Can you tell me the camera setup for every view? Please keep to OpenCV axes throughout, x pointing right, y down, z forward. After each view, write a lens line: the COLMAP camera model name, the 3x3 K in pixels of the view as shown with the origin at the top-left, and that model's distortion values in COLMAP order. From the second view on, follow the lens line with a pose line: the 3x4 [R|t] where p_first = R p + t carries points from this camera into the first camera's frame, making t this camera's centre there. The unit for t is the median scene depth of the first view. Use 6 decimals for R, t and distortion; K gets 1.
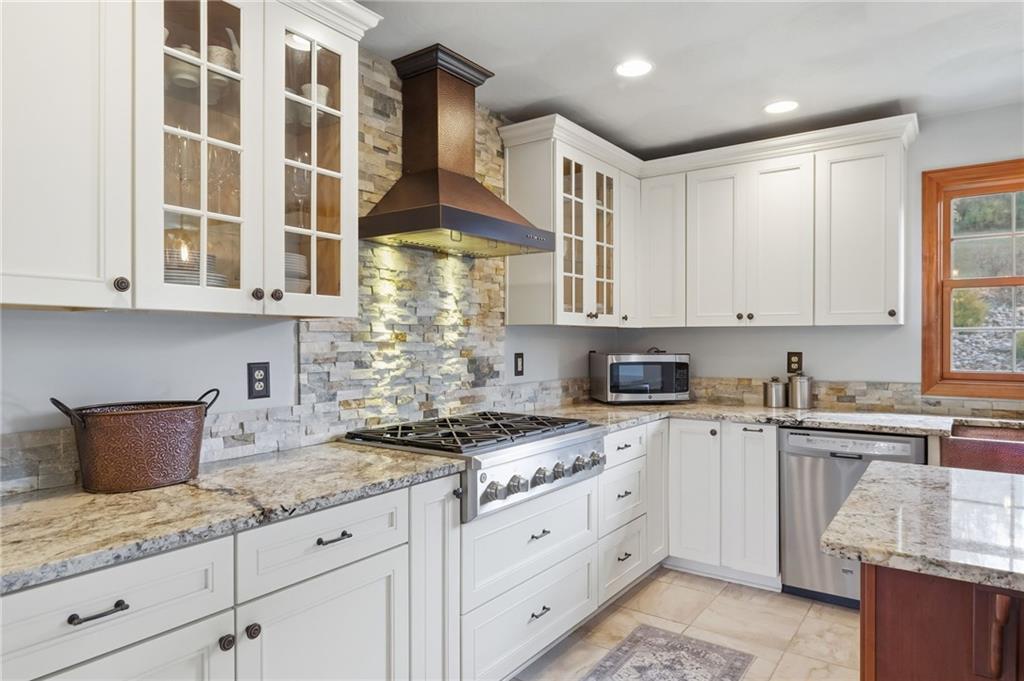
lens RADIAL K [[628.8, 0, 507.7], [0, 628.8, 343.2], [0, 0, 1]] dist [0.003292, -0.000066]
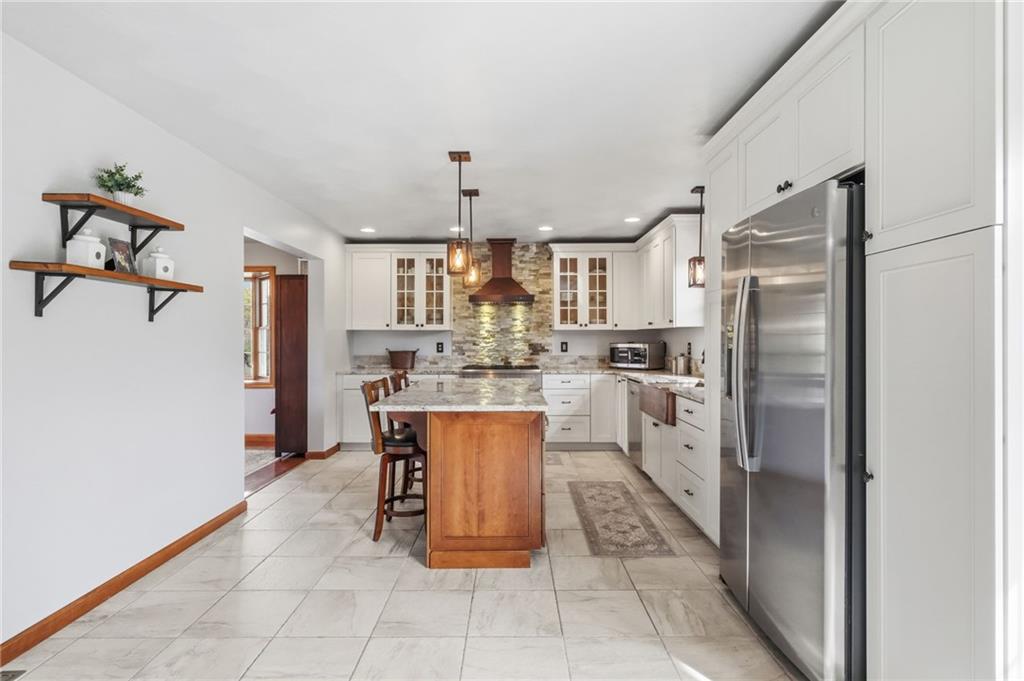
lens RADIAL K [[517.5, 0, 507.7], [0, 517.5, 337.7], [0, 0, 1]] dist [0.003458, 0.000687]
pose [[0.581009, -0.001050, -0.813897, 1.762486], [-0.003957, 0.999984, -0.004115, 0.009987], [0.813888, 0.005611, 0.580995, -0.324260]]
